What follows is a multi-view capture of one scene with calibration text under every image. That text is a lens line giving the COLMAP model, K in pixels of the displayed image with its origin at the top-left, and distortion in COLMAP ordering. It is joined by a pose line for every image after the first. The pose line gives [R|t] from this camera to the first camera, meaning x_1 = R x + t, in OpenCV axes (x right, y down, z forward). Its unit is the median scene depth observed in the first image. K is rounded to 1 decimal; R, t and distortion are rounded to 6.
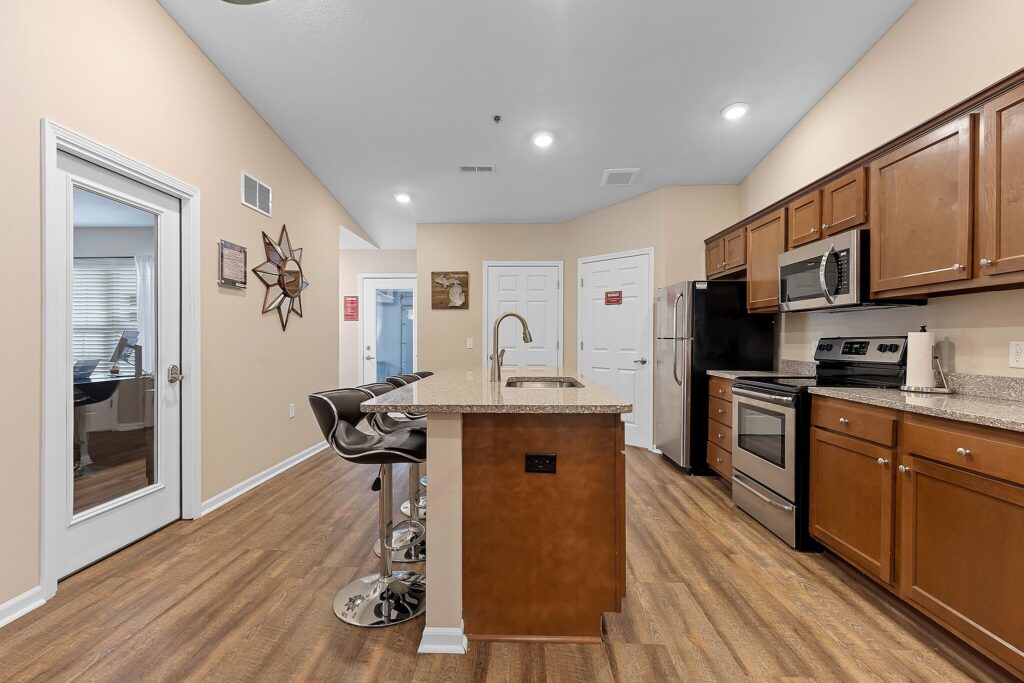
lens RADIAL K [[464.6, 0, 506.0], [0, 464.6, 342.8], [0, 0, 1]] dist [0.005057, -0.002514]
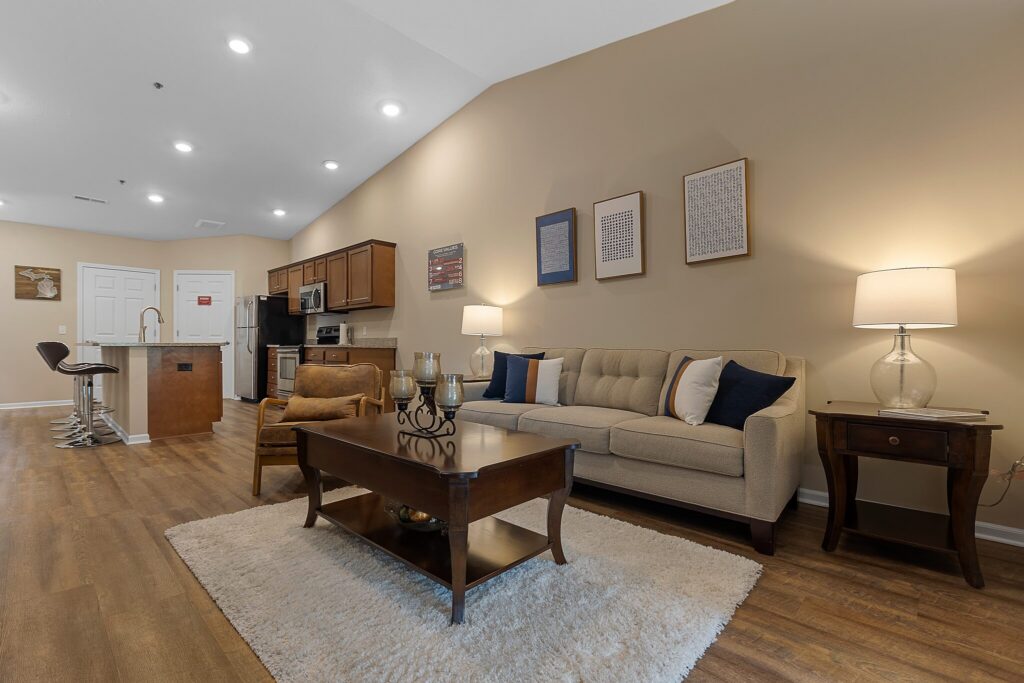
lens RADIAL K [[464.6, 0, 508.6], [0, 464.6, 349.7], [0, 0, 1]] dist [0.005057, -0.002514]
pose [[0.670028, -0.006591, 0.742307, -0.292435], [0.003502, 0.999978, 0.005717, 0.071743], [-0.742328, -0.001231, 0.670036, -0.941568]]
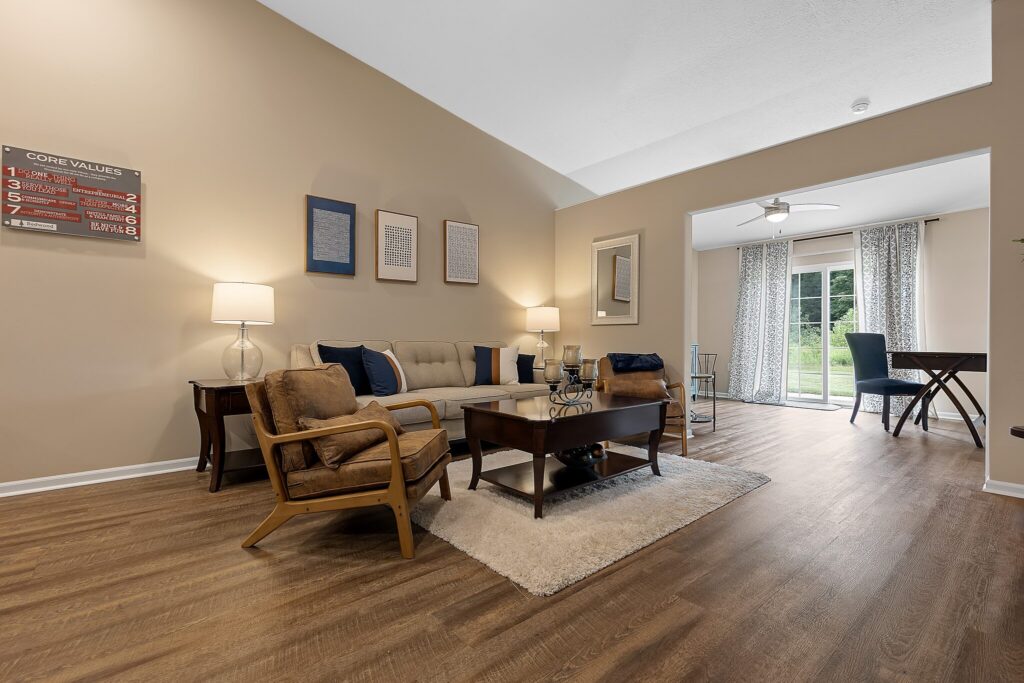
lens RADIAL K [[464.6, 0, 510.6], [0, 464.6, 337.5], [0, 0, 1]] dist [0.005057, -0.002514]
pose [[-0.686245, -0.001201, 0.727369, -0.435659], [-0.002558, 0.999996, -0.000762, 0.066548], [-0.727366, -0.002383, -0.686246, 0.074559]]
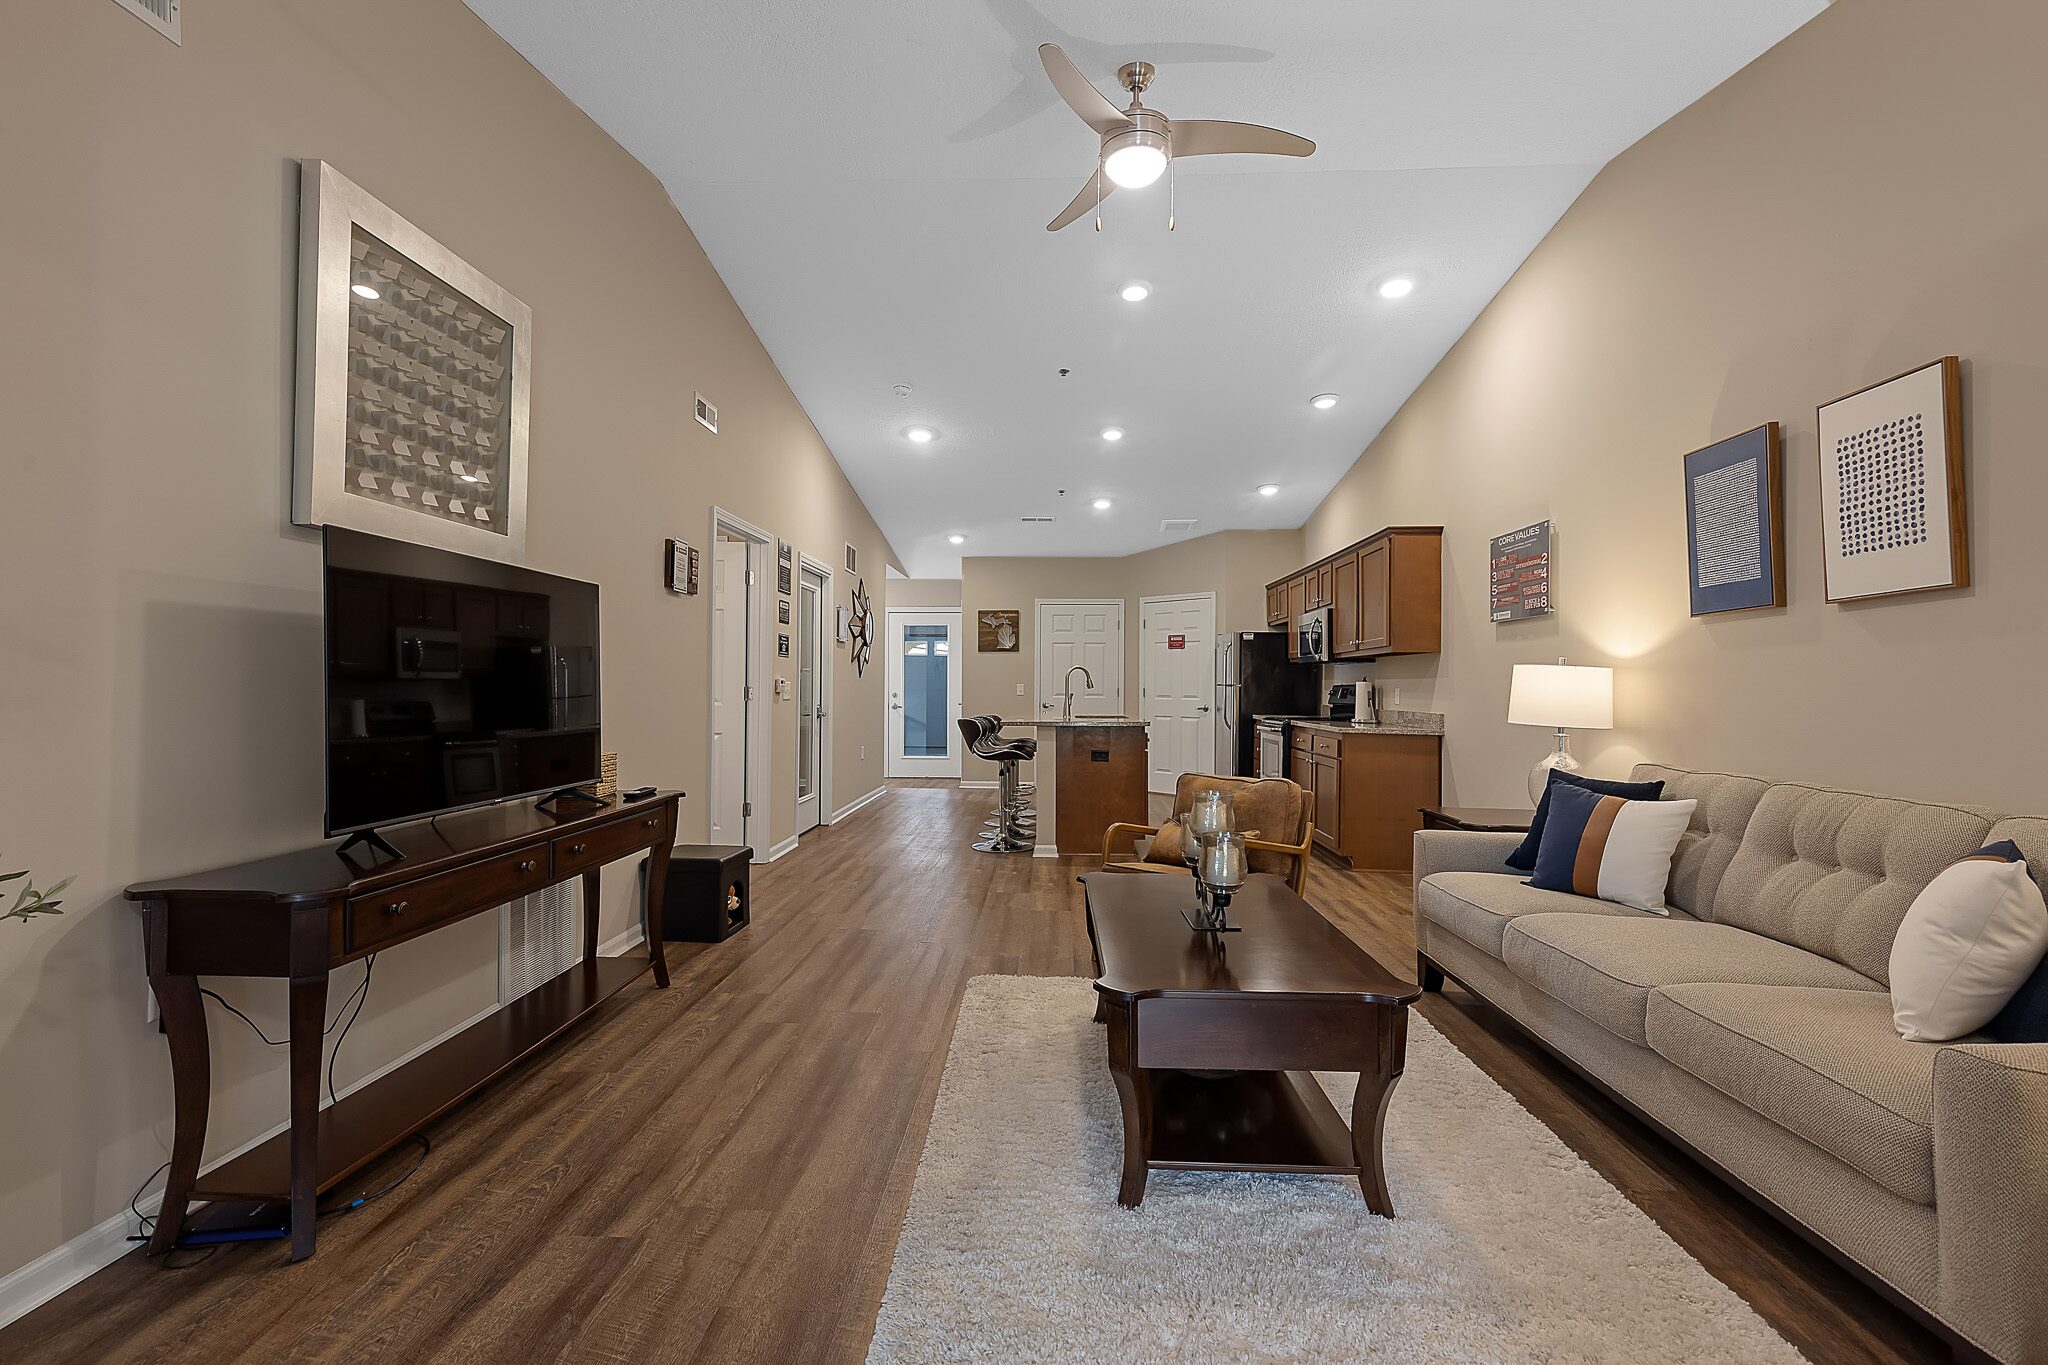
lens RADIAL K [[929.2, 0, 1005.8], [0, 929.2, 683.3], [0, 0, 1]] dist [0.005057, -0.002514]
pose [[0.999713, 0.002274, -0.023867, -0.092957], [-0.002471, 0.999963, -0.008218, 0.005166], [0.023847, 0.008274, 0.999681, -1.188421]]
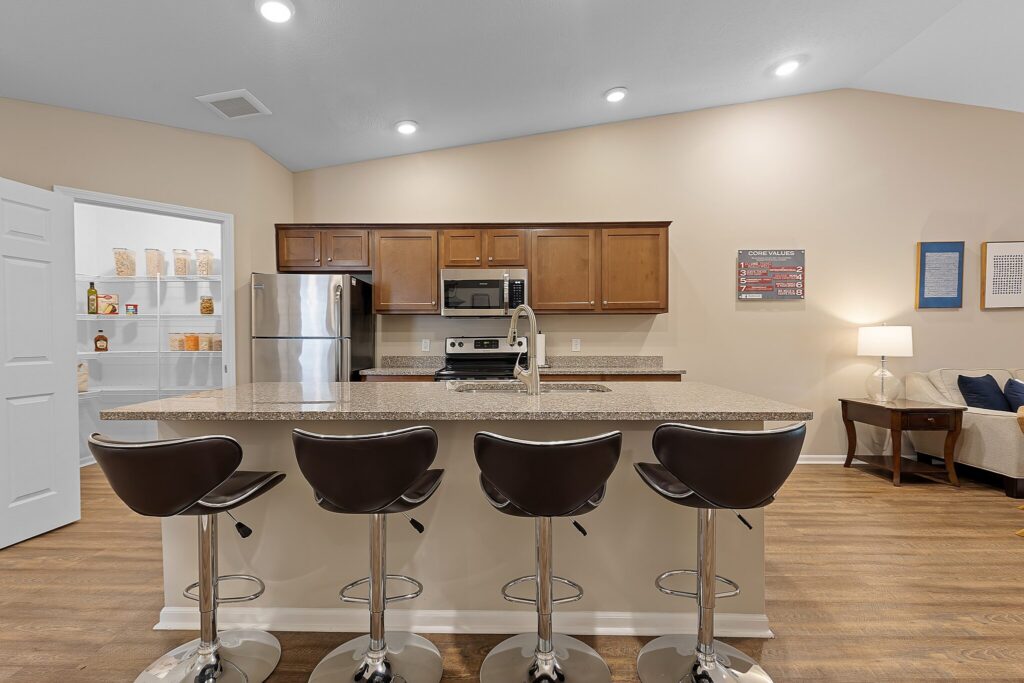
lens RADIAL K [[464.6, 0, 532.5], [0, 464.6, 348.8], [0, 0, 1]] dist [0.005057, -0.002514]
pose [[-0.020538, -0.022372, 0.999539, -0.541678], [0.006853, 0.999723, 0.022517, -0.003994], [-0.999766, 0.007313, -0.020379, 0.663126]]
